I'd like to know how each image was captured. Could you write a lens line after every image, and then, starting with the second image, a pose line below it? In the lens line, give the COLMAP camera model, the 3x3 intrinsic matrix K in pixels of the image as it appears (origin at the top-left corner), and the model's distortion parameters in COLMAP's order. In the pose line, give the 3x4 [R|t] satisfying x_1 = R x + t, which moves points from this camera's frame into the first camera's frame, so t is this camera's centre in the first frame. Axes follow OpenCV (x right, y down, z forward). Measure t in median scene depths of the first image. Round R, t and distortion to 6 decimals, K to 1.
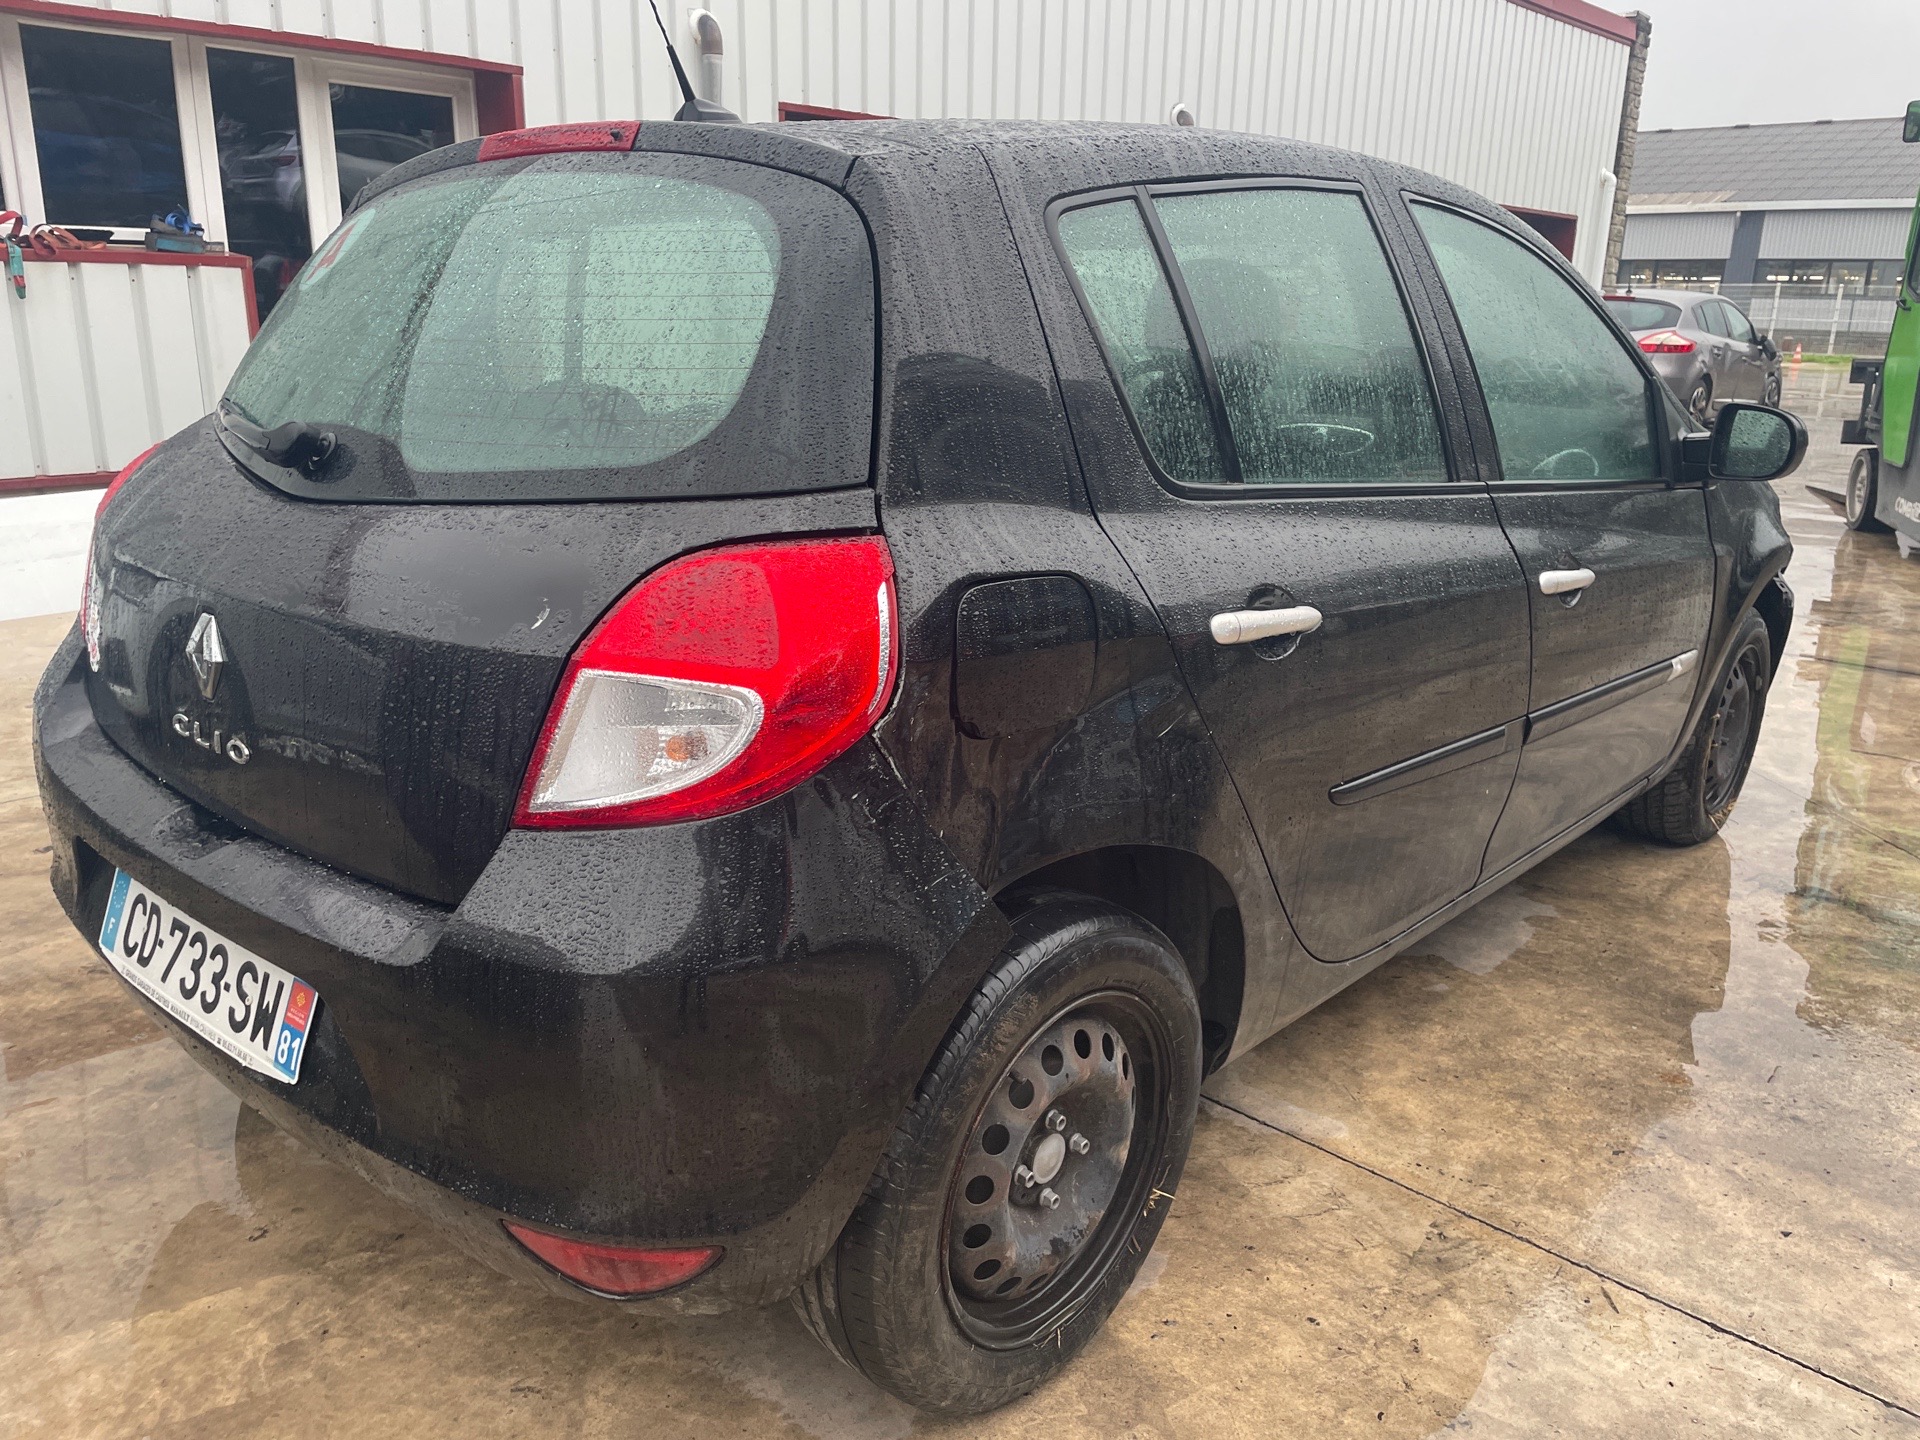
lens RADIAL K [[1457.4, 0, 979.6], [0, 1457.4, 720.2], [0, 0, 1]] dist [0.072483, -0.096061]
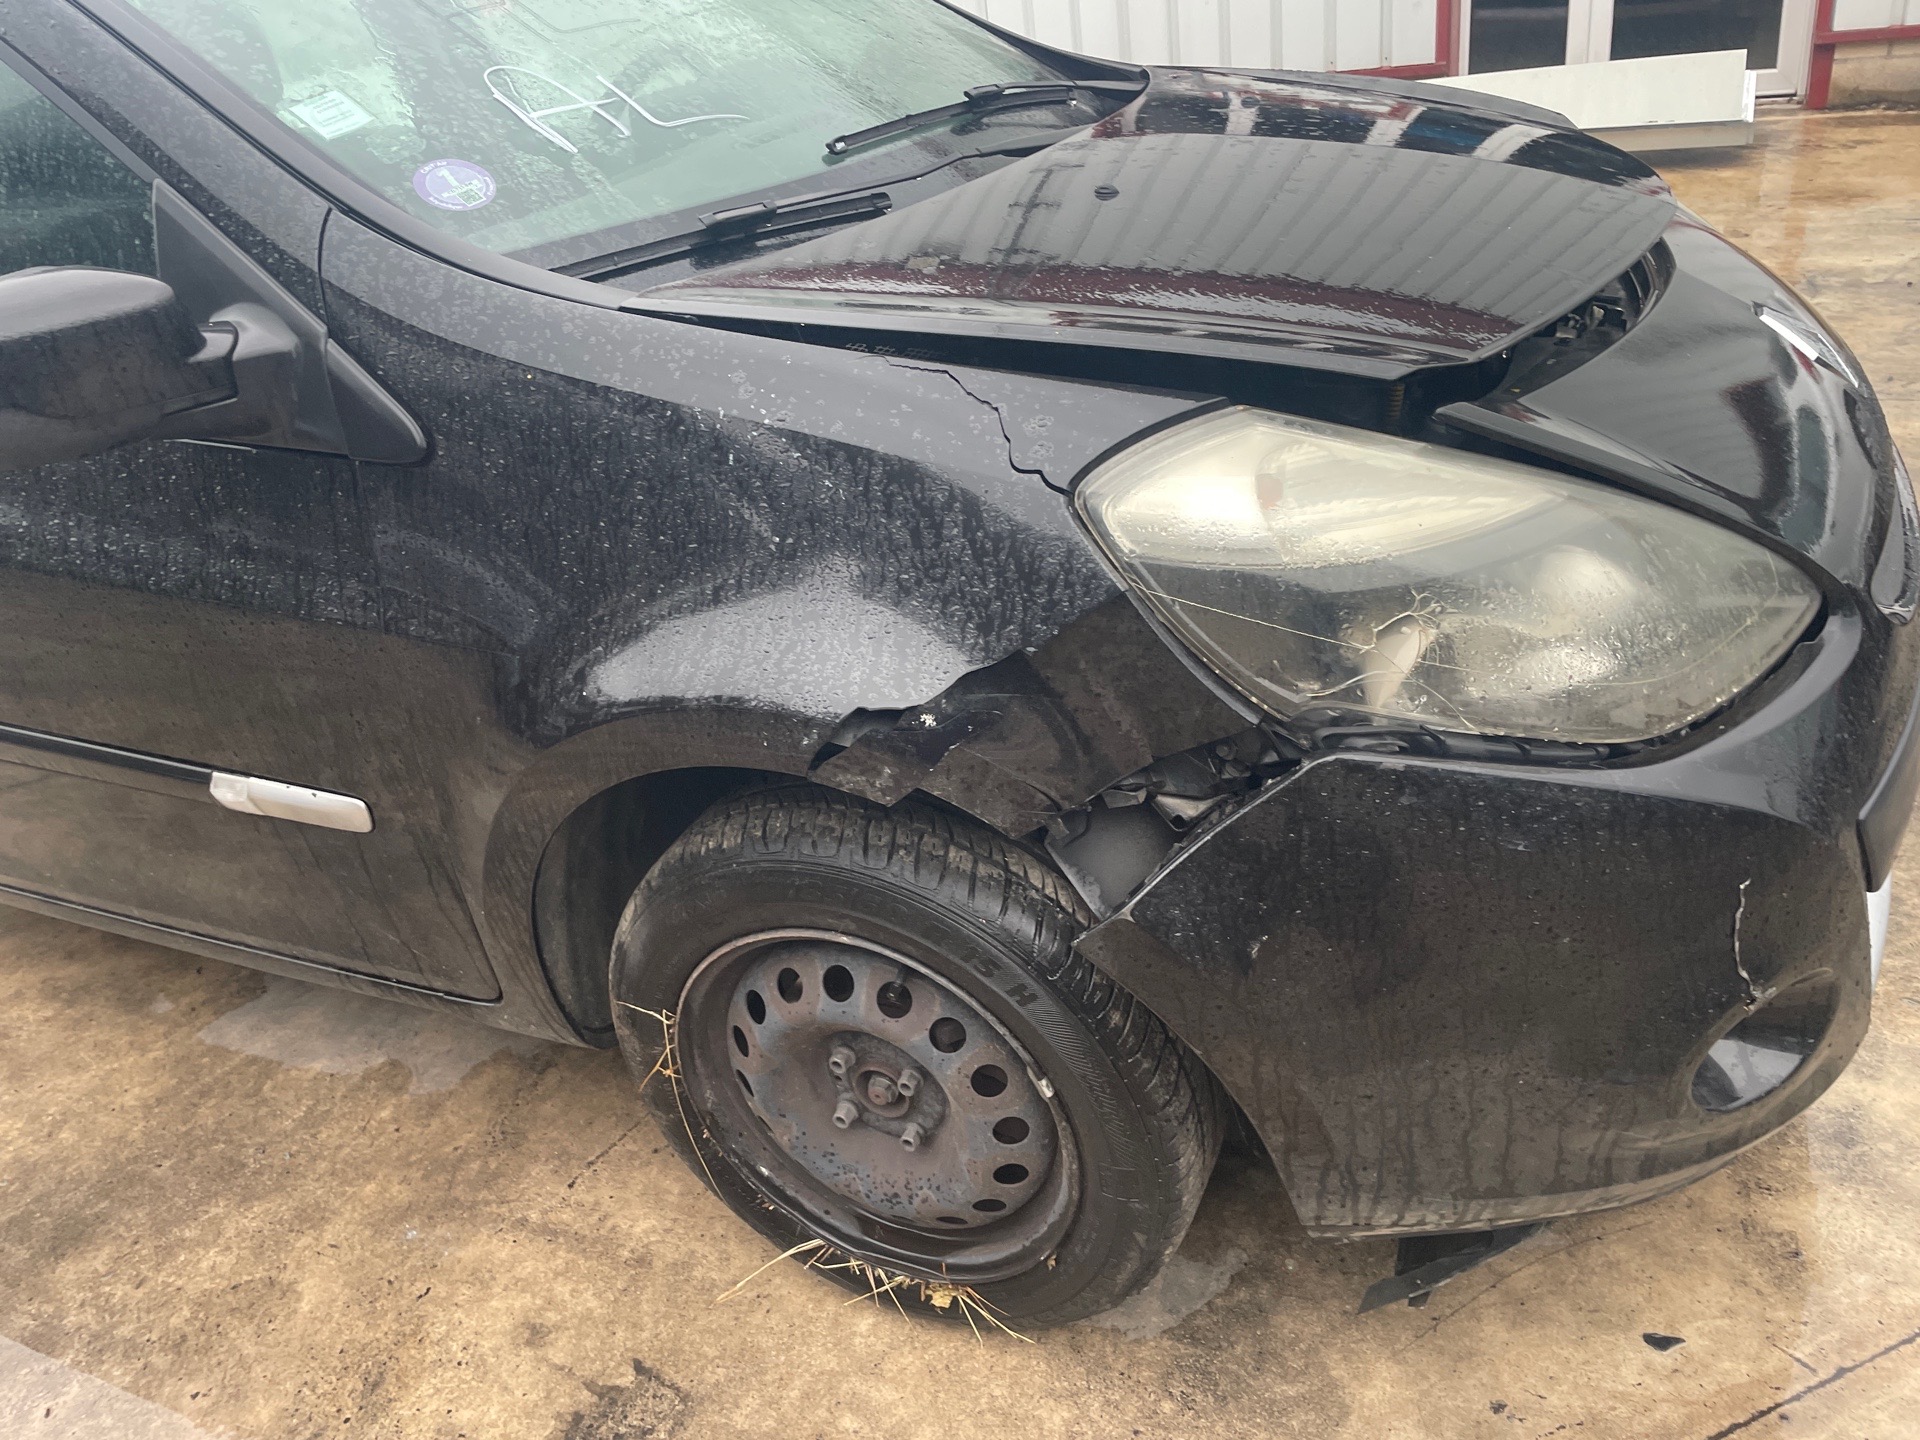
lens RADIAL K [[1457.4, 0, 936.6], [0, 1457.4, 721.7], [0, 0, 1]] dist [0.072483, -0.096061]
pose [[0.272120, 0.409944, -0.870573, 1.576908], [-0.135175, 0.912028, 0.387212, -0.463718], [0.952722, 0.012312, 0.303595, 1.761543]]
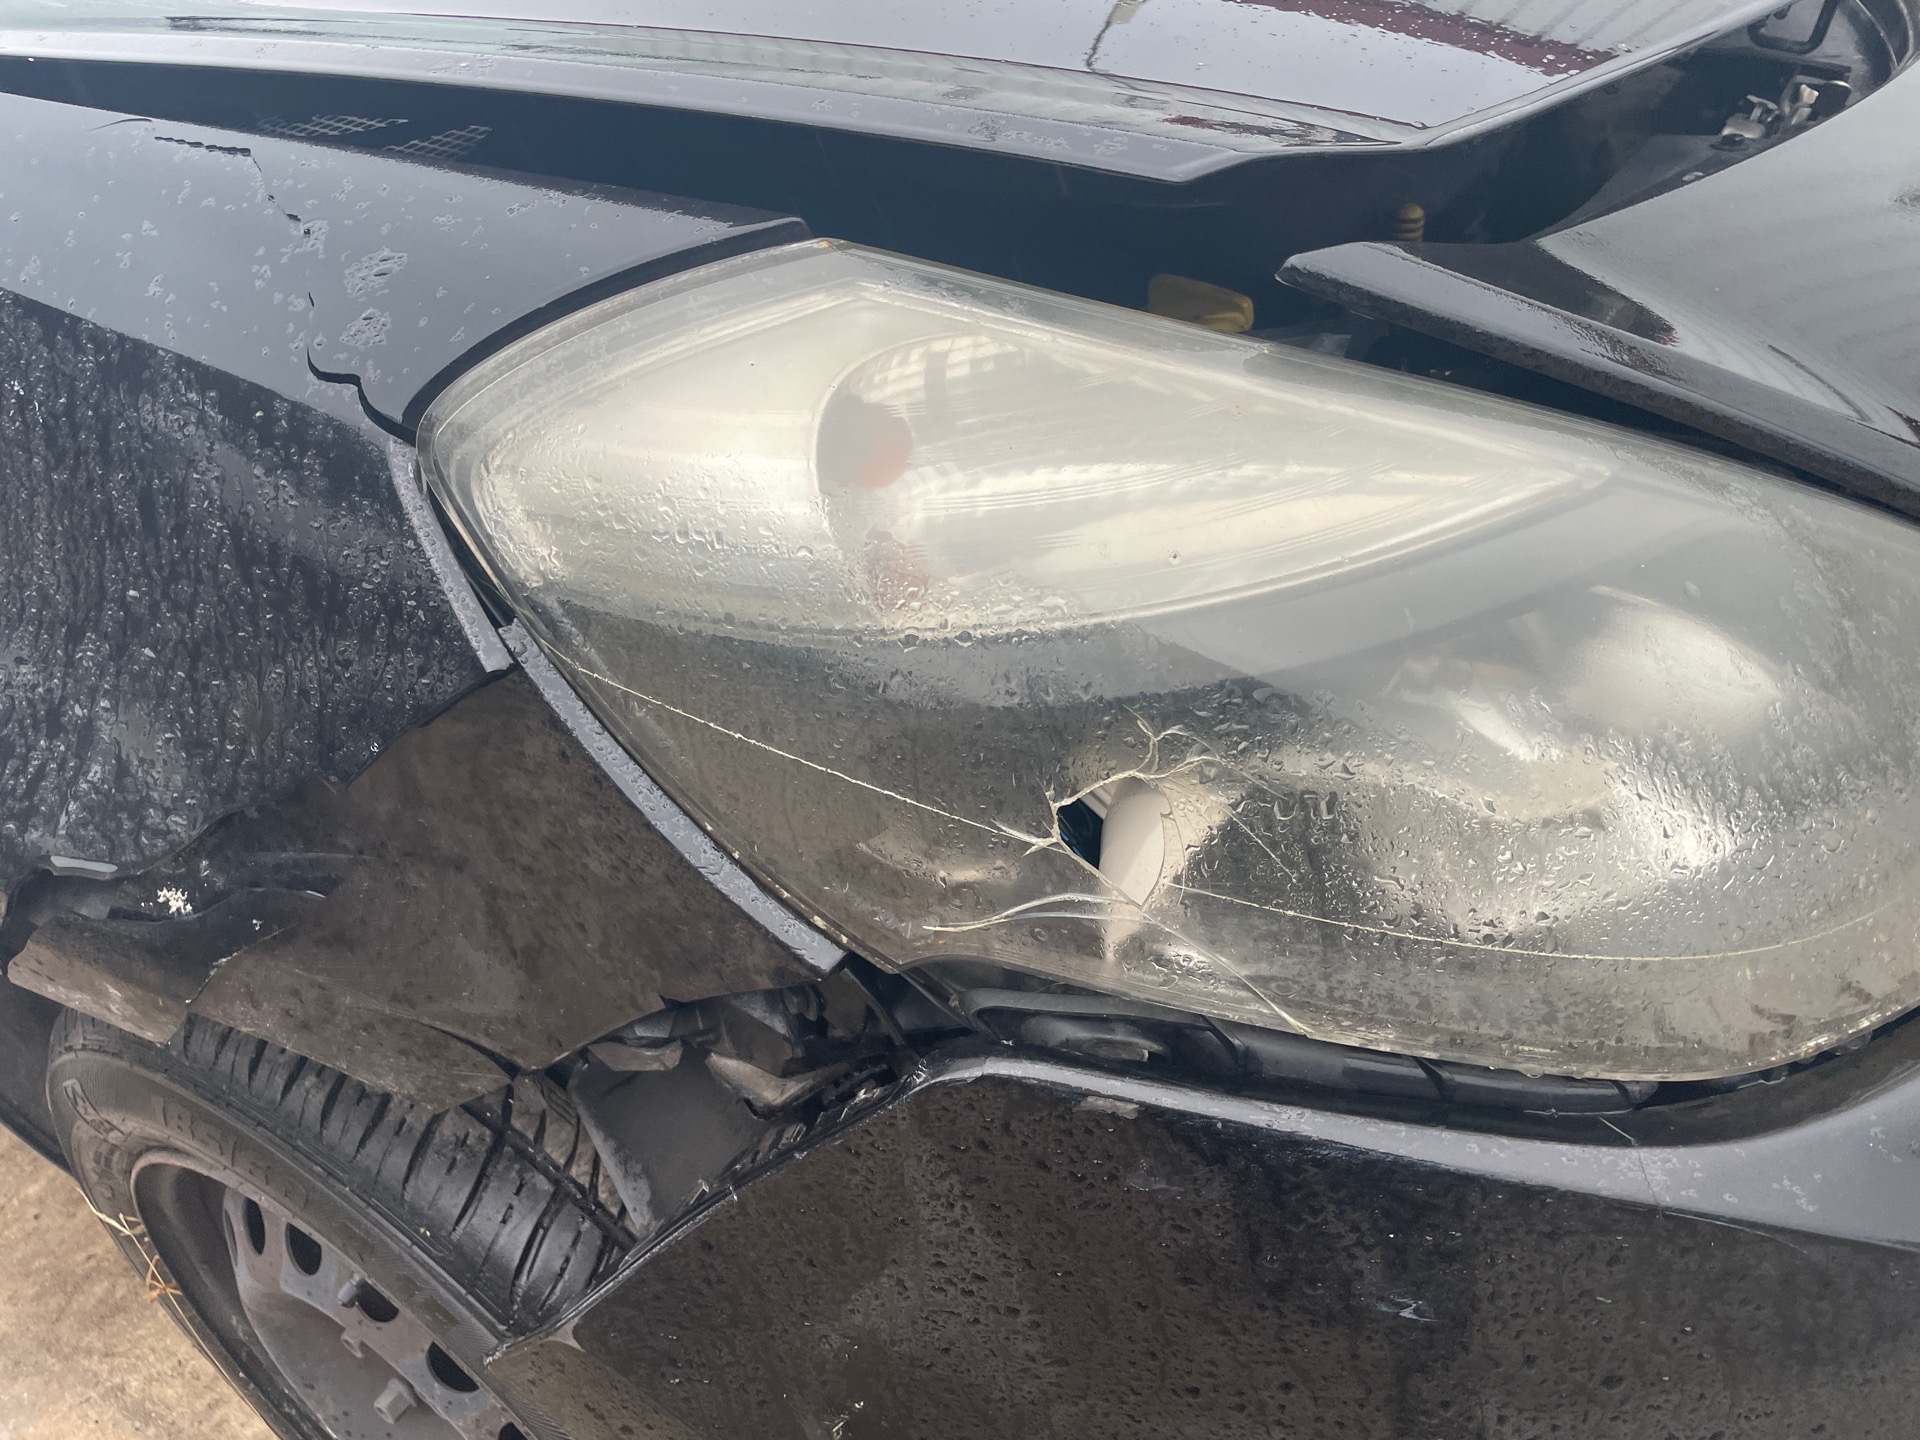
lens RADIAL K [[1457.4, 0, 944.7], [0, 1457.4, 728.8], [0, 0, 1]] dist [0.072483, -0.096061]
pose [[0.139236, 0.501484, -0.853890, 1.306027], [-0.126445, 0.864234, 0.486941, -0.420404], [0.982153, 0.040170, 0.183743, 2.031720]]
